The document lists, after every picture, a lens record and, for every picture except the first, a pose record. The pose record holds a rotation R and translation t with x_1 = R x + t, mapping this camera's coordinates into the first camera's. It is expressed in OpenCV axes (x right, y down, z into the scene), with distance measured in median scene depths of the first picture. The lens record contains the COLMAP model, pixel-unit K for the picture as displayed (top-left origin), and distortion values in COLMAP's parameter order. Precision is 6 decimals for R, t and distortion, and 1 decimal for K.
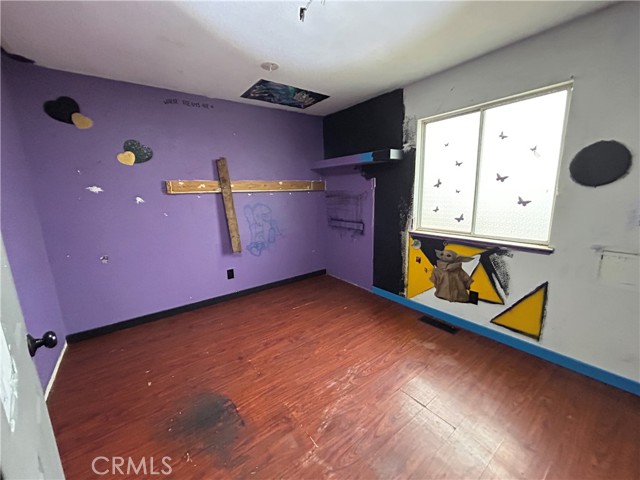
lens RADIAL K [[257.6, 0, 319.7], [0, 257.6, 239.1], [0, 0, 1]] dist [-0.001539, 0.000660]
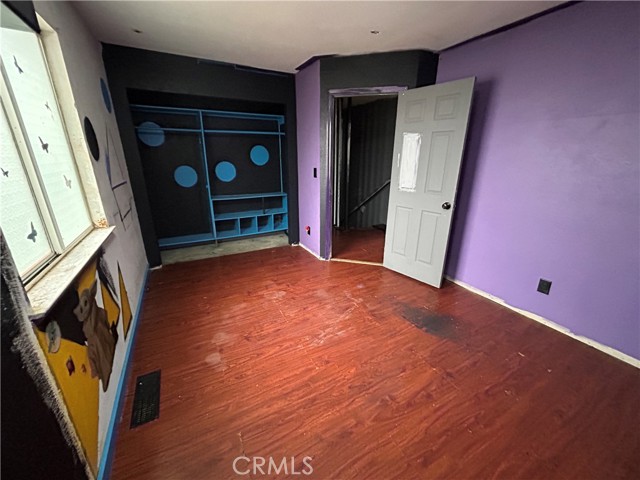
lens RADIAL K [[257.6, 0, 319.7], [0, 257.6, 239.1], [0, 0, 1]] dist [-0.001539, 0.000660]
pose [[-0.988096, -0.029579, 0.150965, -0.018197], [0.046998, 0.876382, 0.479318, -0.314360], [-0.146481, 0.480707, -0.864560, 1.582687]]
